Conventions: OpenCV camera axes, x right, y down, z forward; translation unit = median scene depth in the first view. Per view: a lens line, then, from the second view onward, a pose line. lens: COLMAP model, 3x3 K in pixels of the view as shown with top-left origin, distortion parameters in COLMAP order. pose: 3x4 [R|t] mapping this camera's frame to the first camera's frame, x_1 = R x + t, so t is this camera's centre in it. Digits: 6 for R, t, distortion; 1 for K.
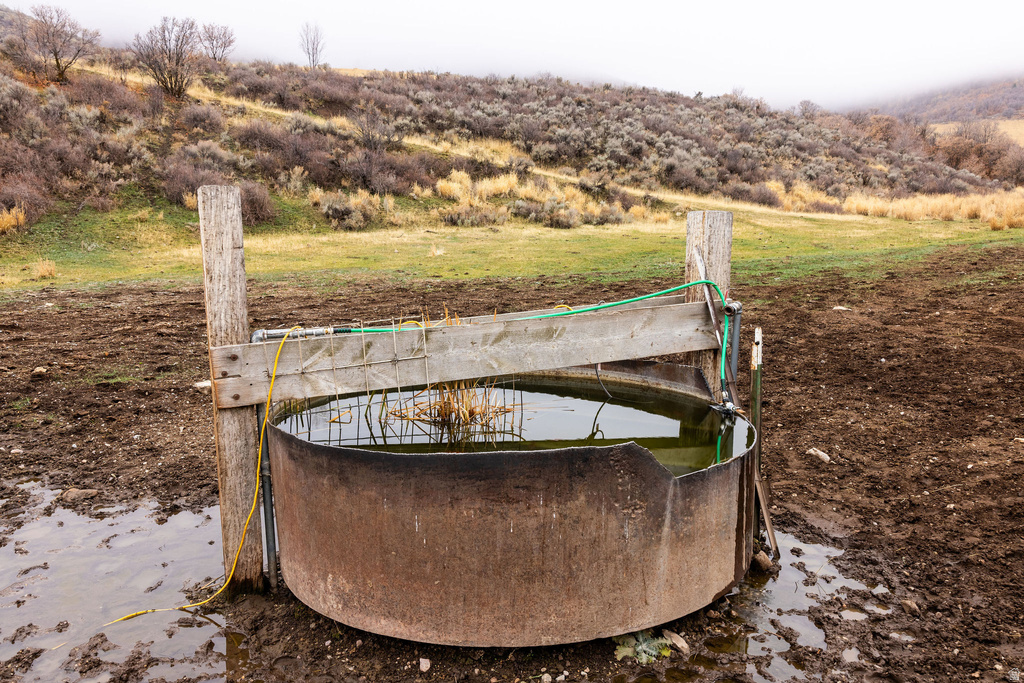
lens RADIAL K [[838.5, 0, 513.5], [0, 838.5, 341.5], [0, 0, 1]] dist [0.015434, 0.004524]
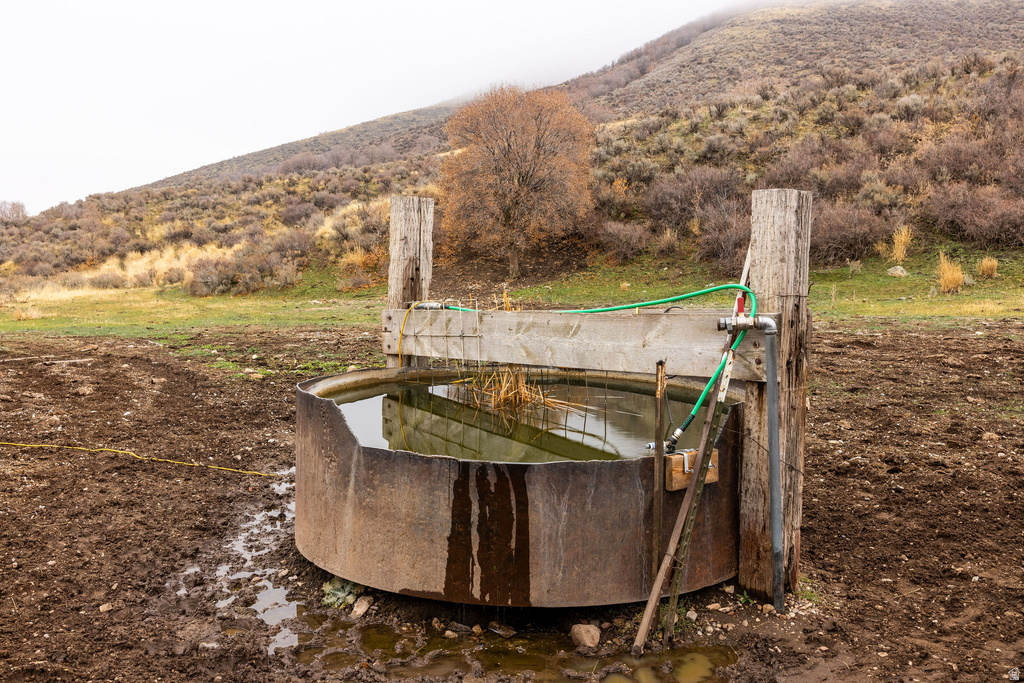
lens RADIAL K [[956.3, 0, 511.4], [0, 956.3, 342.6], [0, 0, 1]] dist [-0.001994, 0.000000]
pose [[0.285909, 0.086036, -0.954387, 1.057710], [-0.140257, 0.988992, 0.047138, -0.037062], [0.947937, 0.120382, 0.294829, 0.620431]]
